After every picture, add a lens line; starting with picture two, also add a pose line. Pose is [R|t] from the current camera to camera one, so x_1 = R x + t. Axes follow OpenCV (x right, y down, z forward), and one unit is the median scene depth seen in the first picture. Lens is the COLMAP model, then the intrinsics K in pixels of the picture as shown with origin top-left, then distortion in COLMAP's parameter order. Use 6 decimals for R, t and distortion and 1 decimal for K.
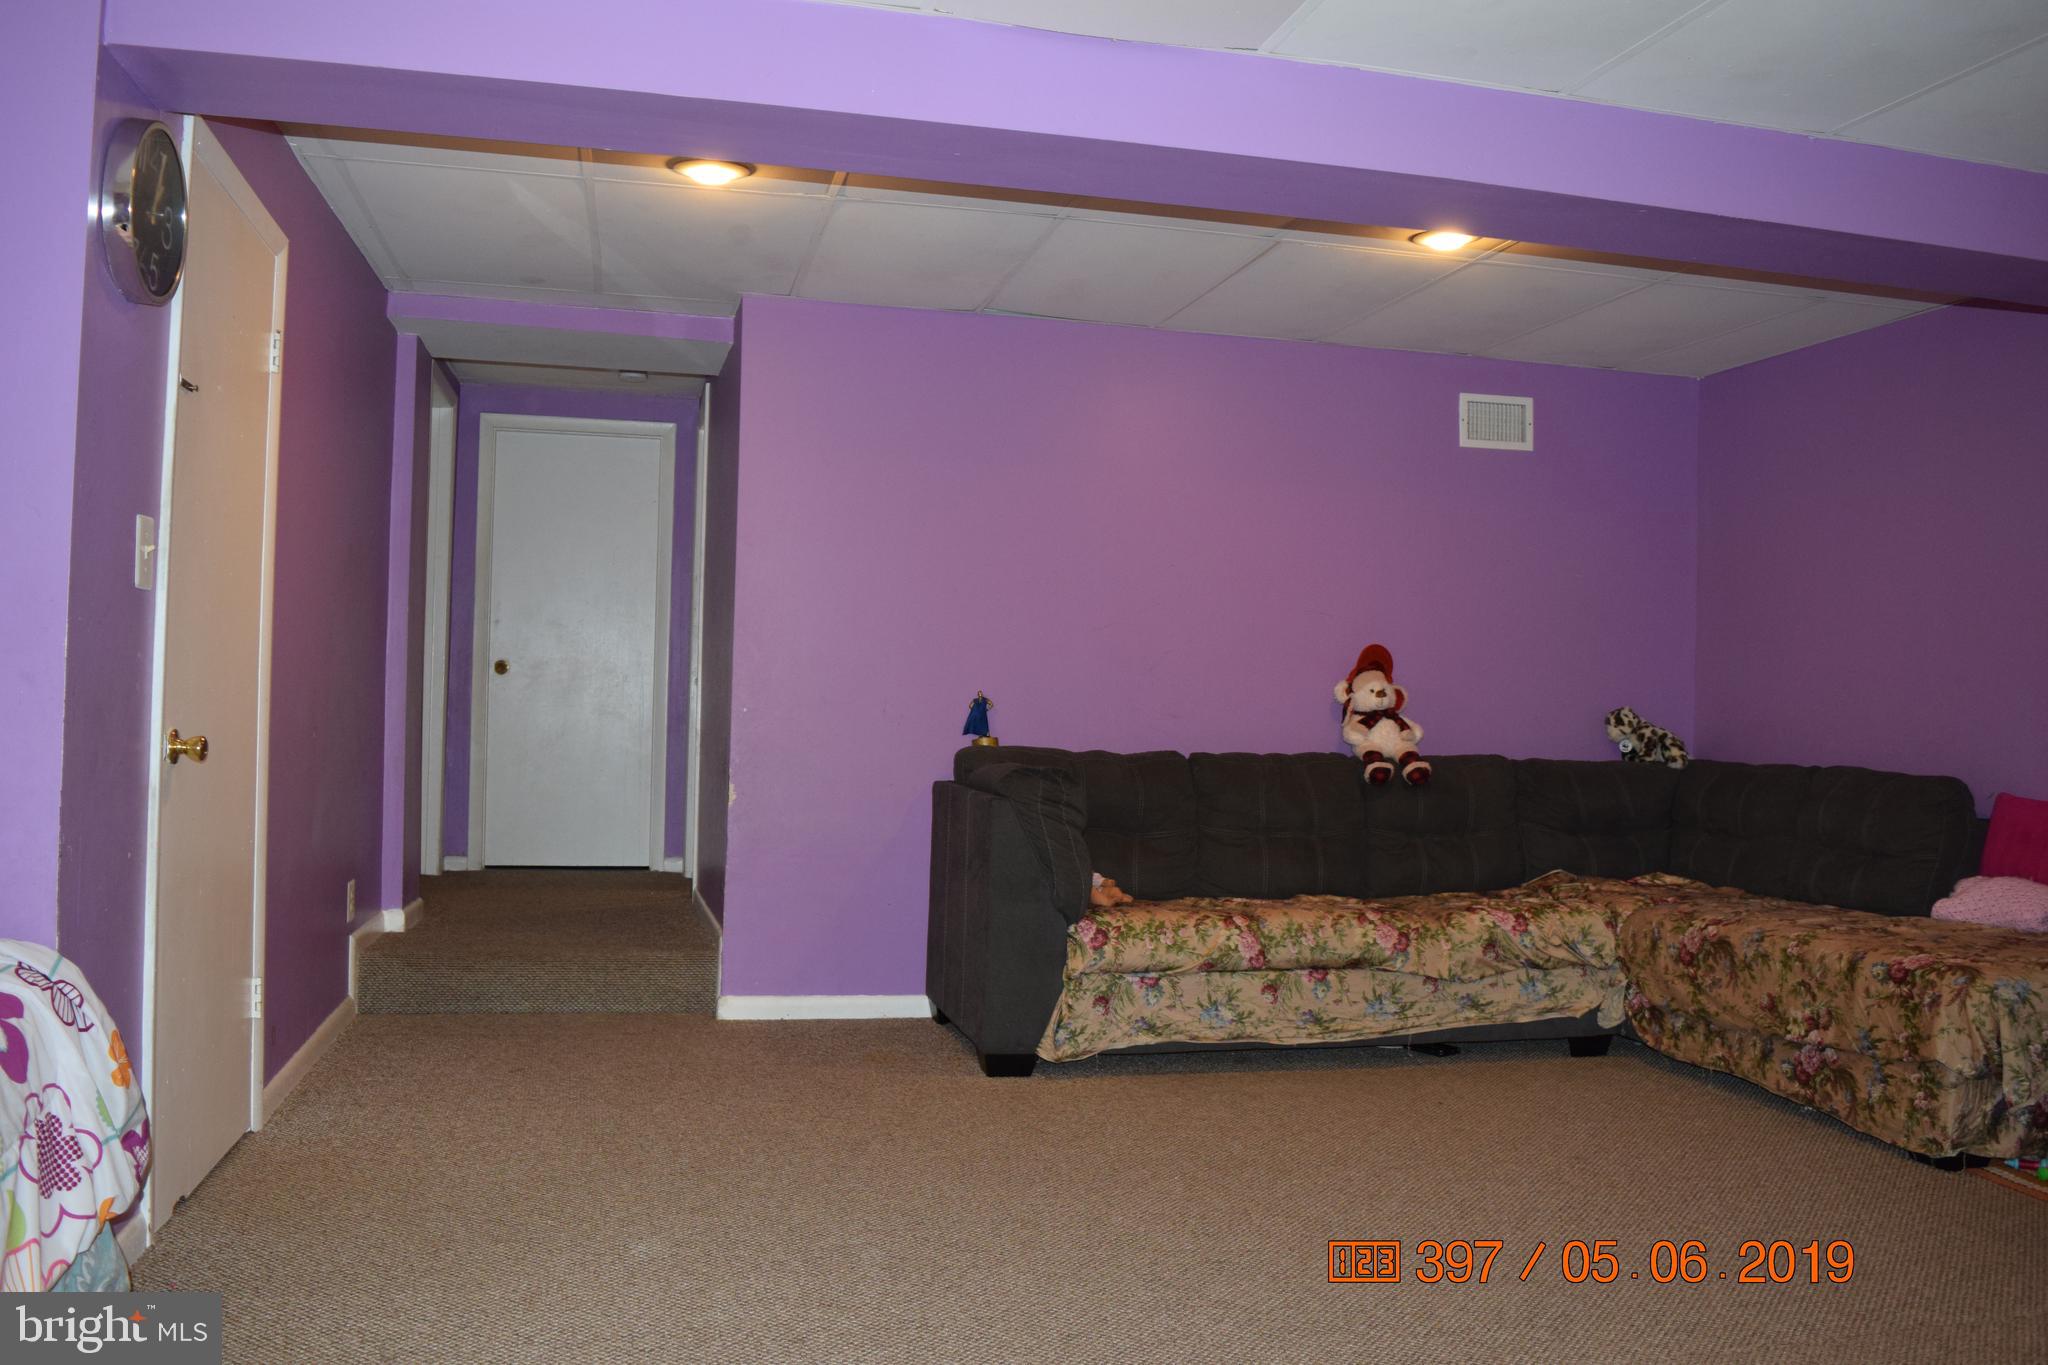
lens RADIAL K [[1605.4, 0, 1014.7], [0, 1605.4, 686.3], [0, 0, 1]] dist [-0.102557, 0.026054]
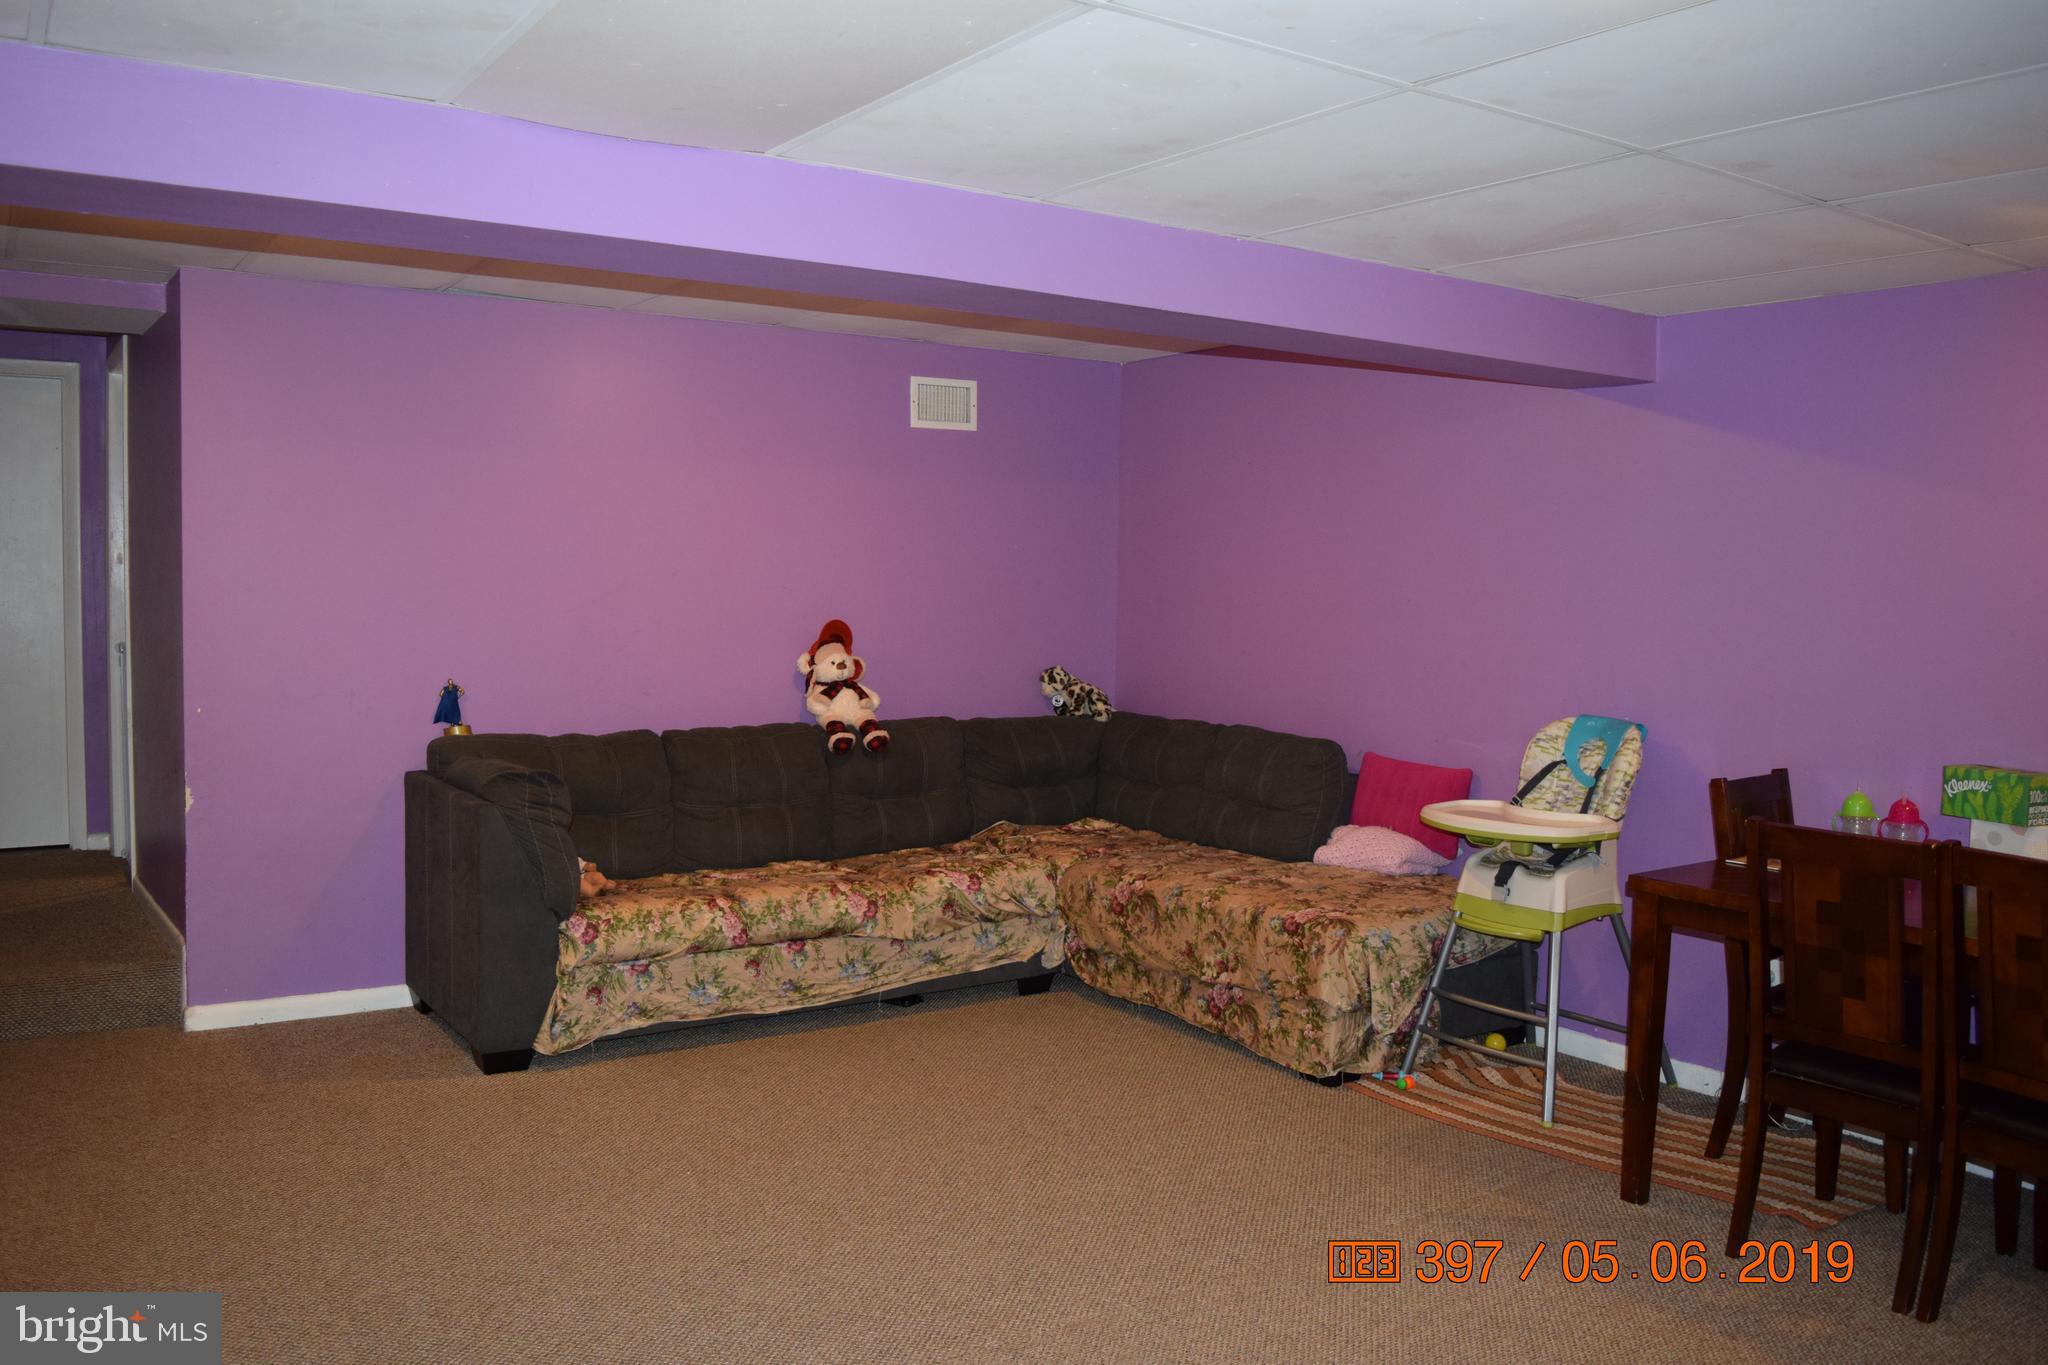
lens RADIAL K [[1605.4, 0, 1025.9], [0, 1605.4, 678.0], [0, 0, 1]] dist [-0.102557, 0.026054]
pose [[0.933055, -0.031248, 0.358373, -0.044166], [0.001370, 0.996521, 0.083325, -0.085762], [-0.359730, -0.077256, 0.929852, -0.043643]]
